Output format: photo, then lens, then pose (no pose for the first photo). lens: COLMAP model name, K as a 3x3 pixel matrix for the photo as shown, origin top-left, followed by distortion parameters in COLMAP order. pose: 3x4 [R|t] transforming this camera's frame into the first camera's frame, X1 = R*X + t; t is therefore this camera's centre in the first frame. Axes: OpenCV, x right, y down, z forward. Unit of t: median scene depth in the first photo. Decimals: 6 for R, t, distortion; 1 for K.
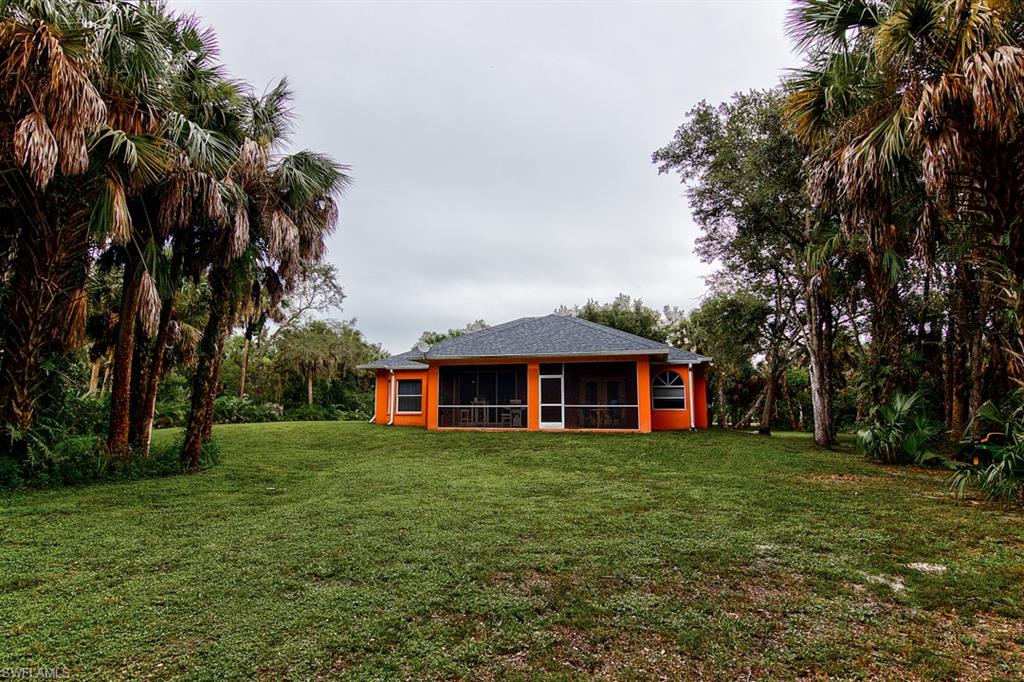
lens RADIAL K [[531.3, 0, 512.0], [0, 531.3, 341.0], [0, 0, 1]] dist [0.000469, -0.007996]
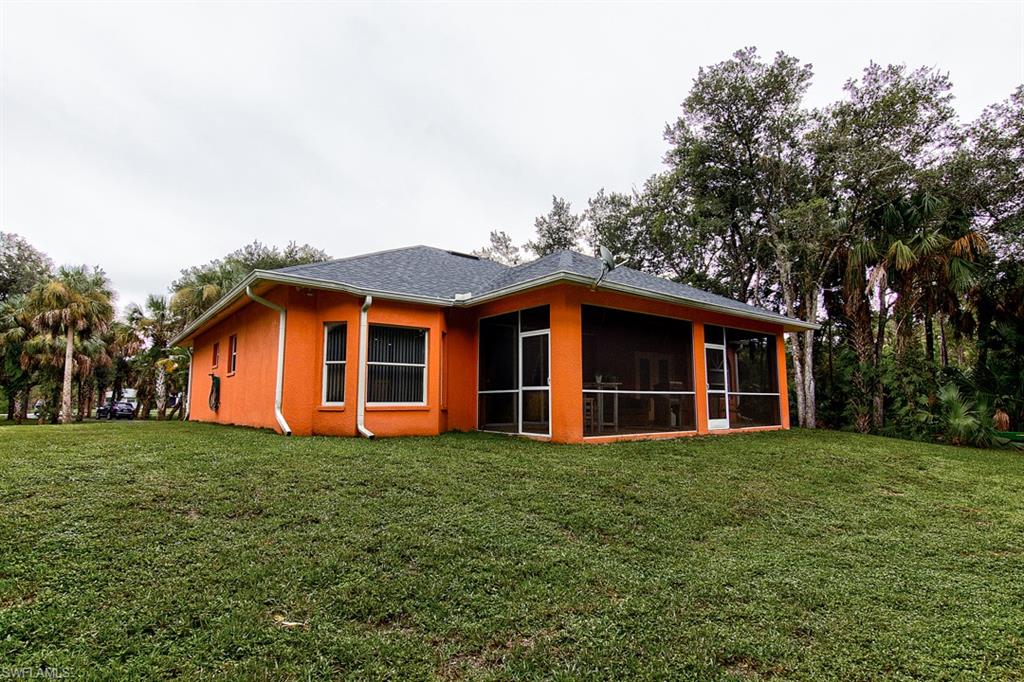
lens RADIAL K [[531.3, 0, 512.0], [0, 531.3, 341.0], [0, 0, 1]] dist [0.000469, -0.007996]
pose [[0.593115, 0.088807, 0.800205, -0.567019], [-0.106476, 0.993820, -0.031373, 0.105329], [-0.798046, -0.066595, 0.598906, 0.813929]]
